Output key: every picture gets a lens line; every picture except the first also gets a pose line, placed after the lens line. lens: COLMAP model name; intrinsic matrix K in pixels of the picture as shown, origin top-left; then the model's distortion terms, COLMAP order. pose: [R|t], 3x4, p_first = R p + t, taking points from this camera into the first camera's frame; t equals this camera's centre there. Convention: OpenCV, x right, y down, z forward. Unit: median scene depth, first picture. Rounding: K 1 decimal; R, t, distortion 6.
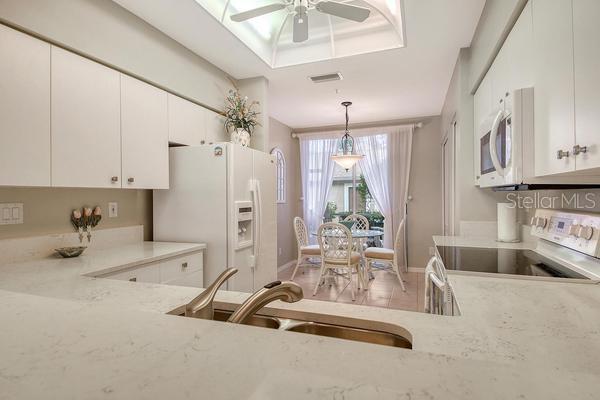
lens RADIAL K [[319.7, 0, 299.2], [0, 319.7, 199.3], [0, 0, 1]] dist [0.044662, -0.007305]
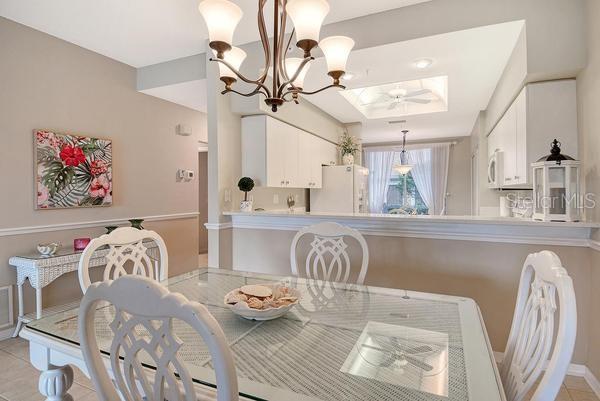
lens RADIAL K [[319.7, 0, 300.1], [0, 319.7, 196.0], [0, 0, 1]] dist [0.044662, -0.007305]
pose [[0.996961, 0.006967, -0.077584, -0.295578], [-0.006540, 0.999962, 0.005754, 0.004066], [0.077621, -0.005229, 0.996969, -0.723843]]
